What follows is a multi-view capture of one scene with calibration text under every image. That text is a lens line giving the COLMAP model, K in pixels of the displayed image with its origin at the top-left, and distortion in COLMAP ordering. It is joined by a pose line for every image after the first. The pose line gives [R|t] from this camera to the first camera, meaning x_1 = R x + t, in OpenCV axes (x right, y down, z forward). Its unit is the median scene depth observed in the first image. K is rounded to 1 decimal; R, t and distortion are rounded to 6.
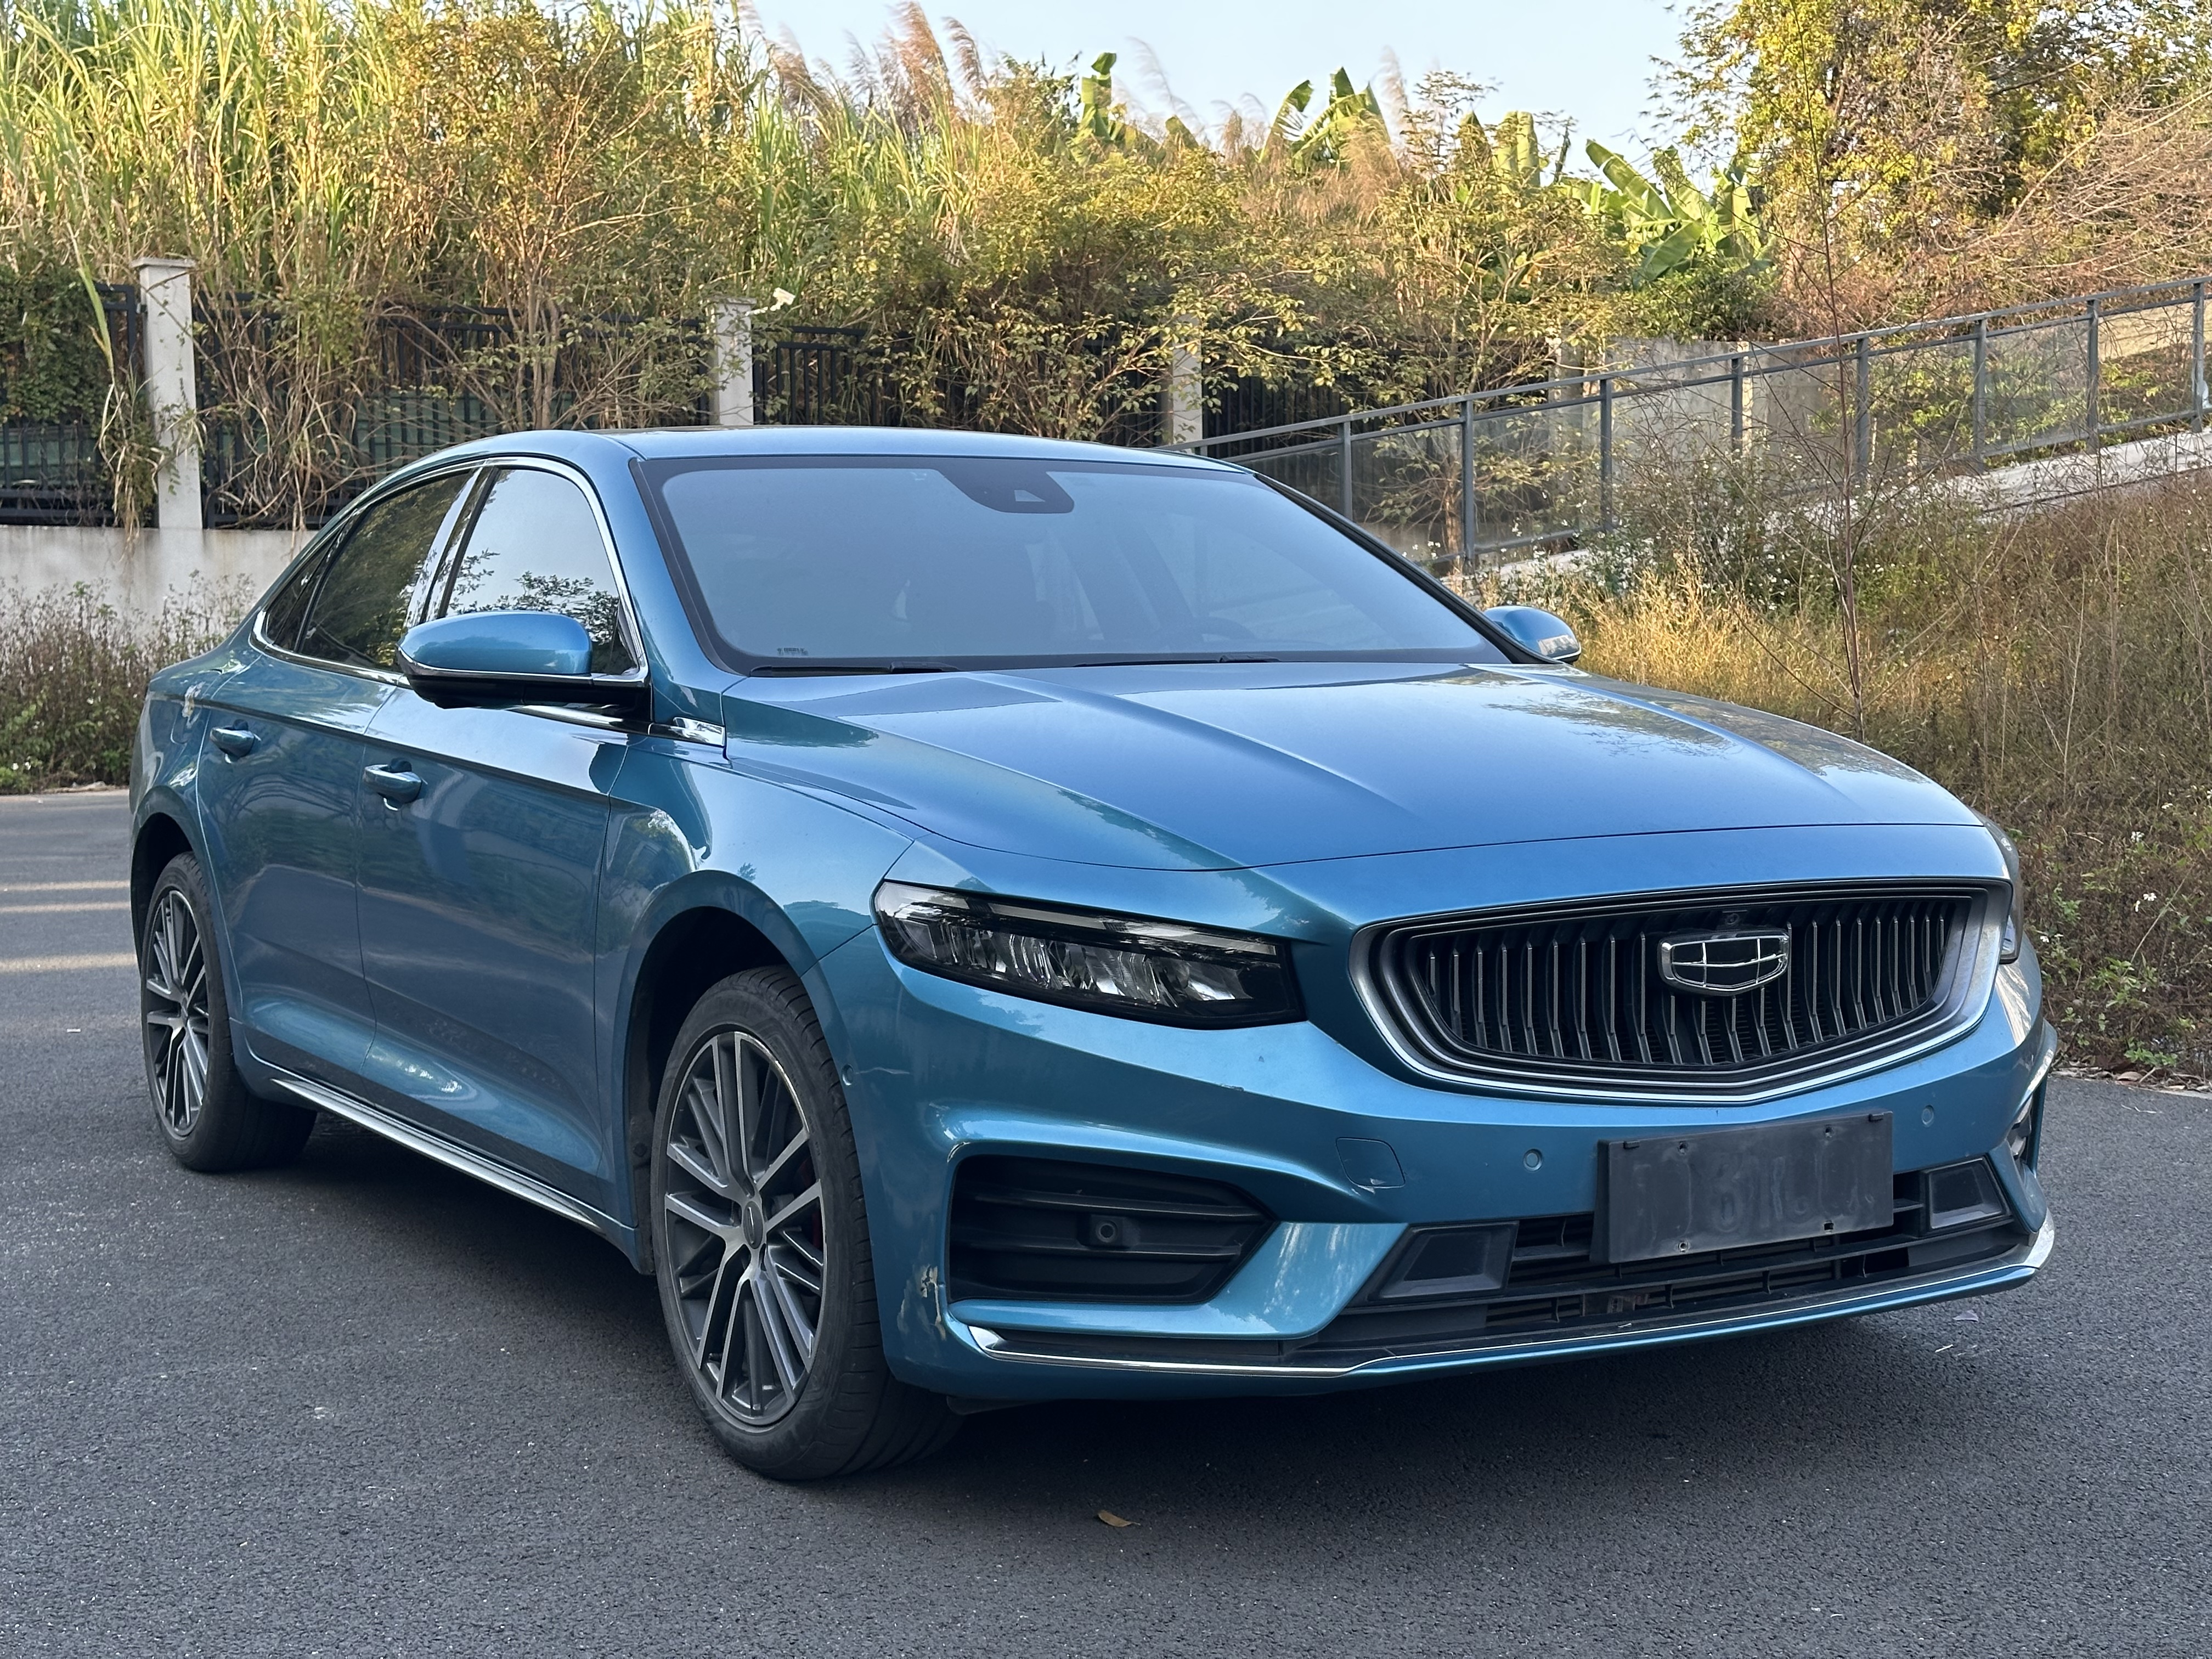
lens RADIAL K [[3096.0, 0, 1096.6], [0, 3096.0, 828.3], [0, 0, 1]] dist [0.214127, -0.361231]
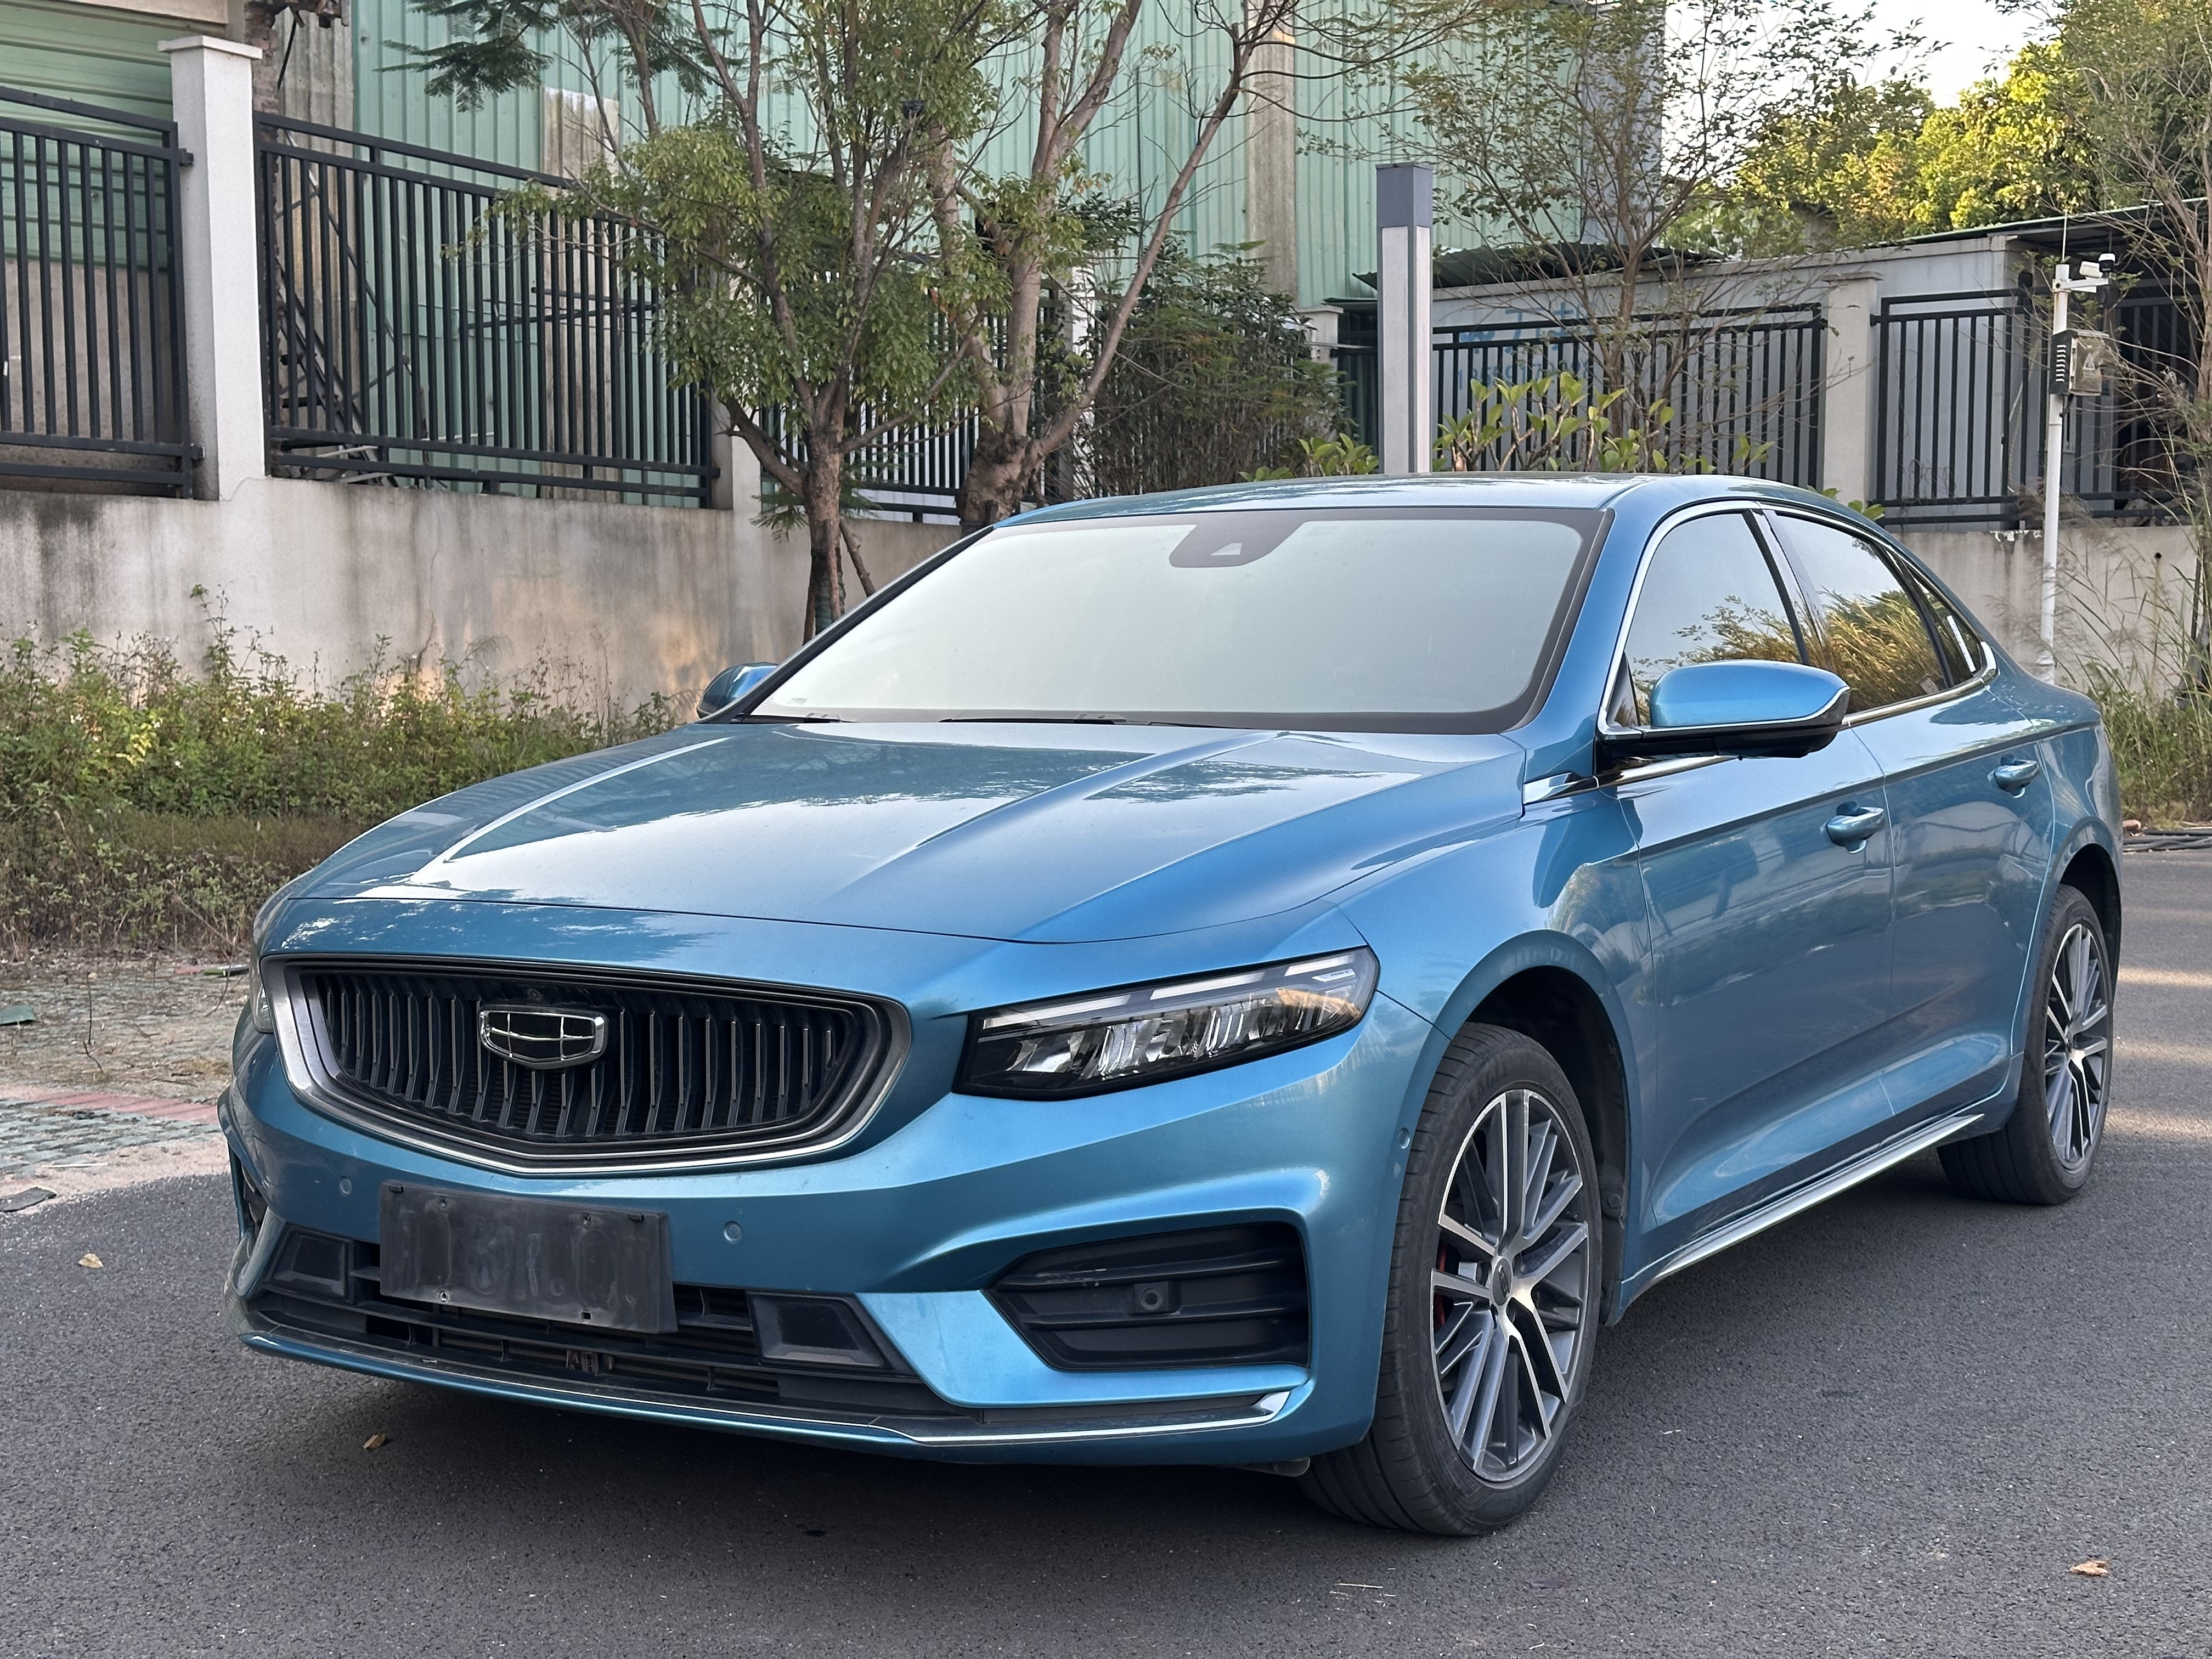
lens RADIAL K [[3096.0, 0, 1096.6], [0, 3096.0, 828.3], [0, 0, 1]] dist [0.214127, -0.361231]
pose [[0.455305, 0.064859, -0.887970, 0.964438], [-0.058455, 0.997369, 0.042877, -0.064246], [0.888414, 0.032384, 0.457899, 0.565090]]
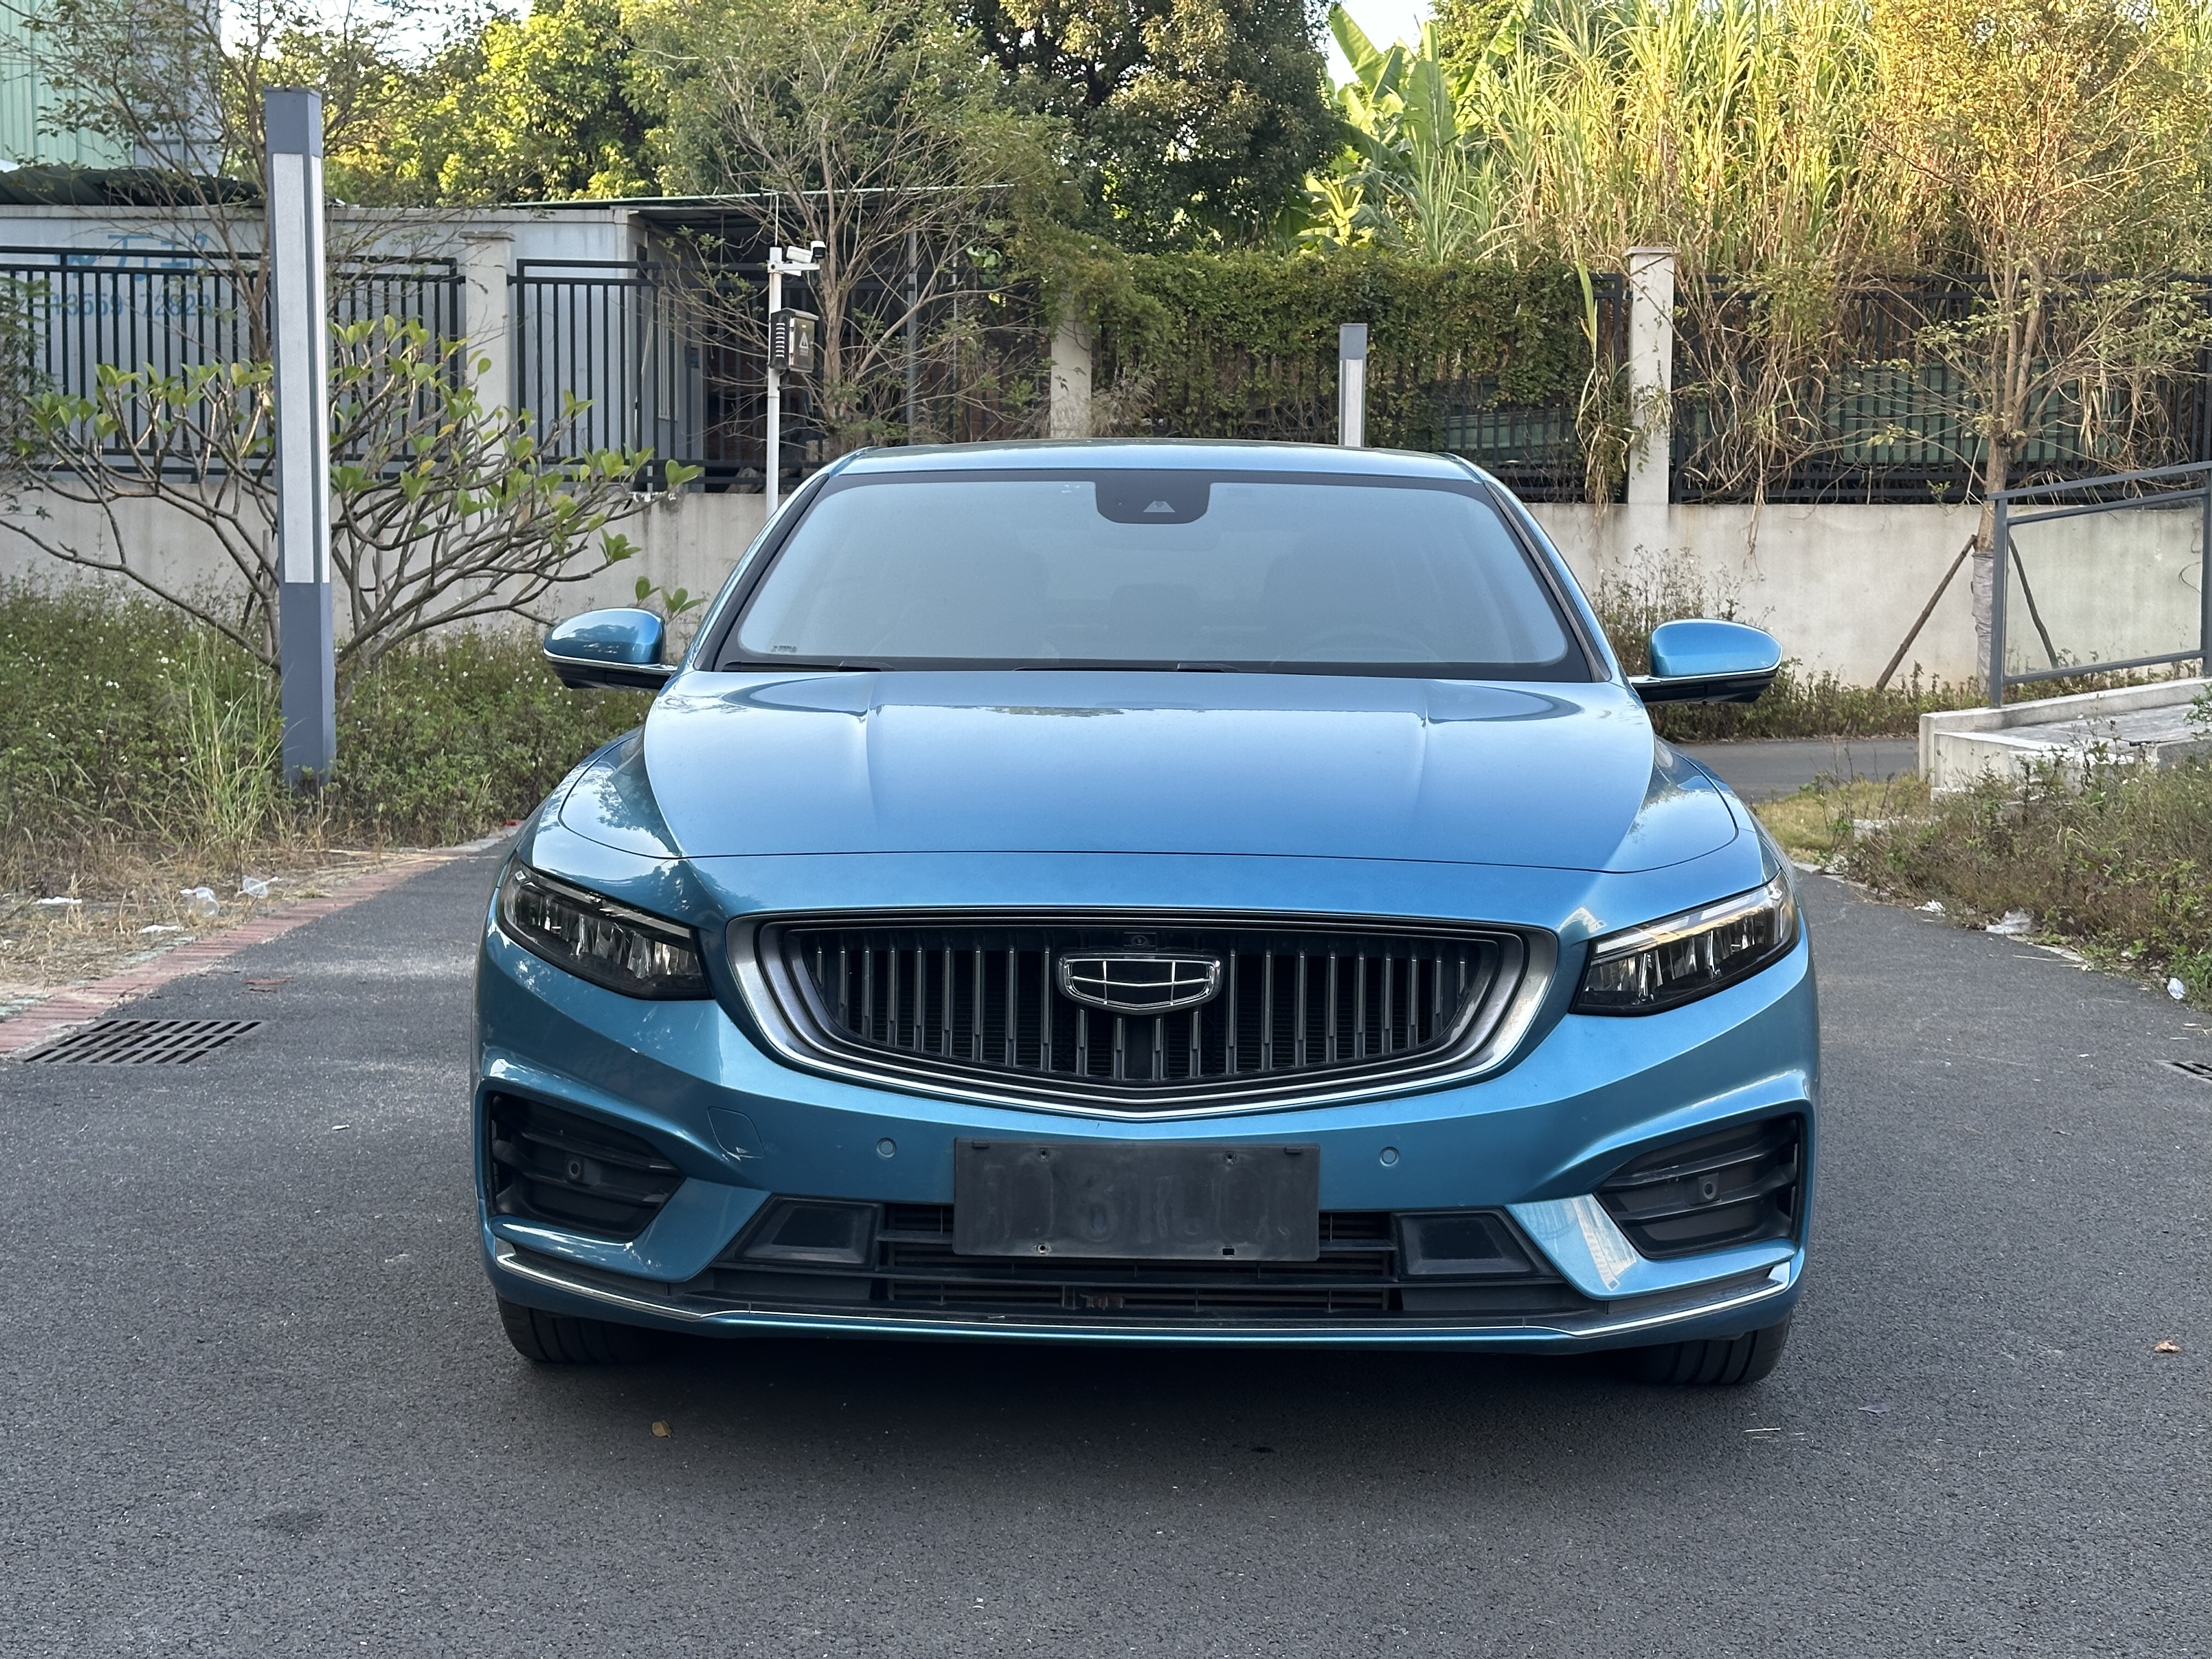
lens RADIAL K [[3096.0, 0, 1096.6], [0, 3096.0, 828.3], [0, 0, 1]] dist [0.214127, -0.361231]
pose [[0.844679, 0.061192, -0.531764, 0.594725], [-0.055019, 0.998108, 0.027462, -0.028528], [0.532438, 0.006060, 0.846447, 0.104633]]
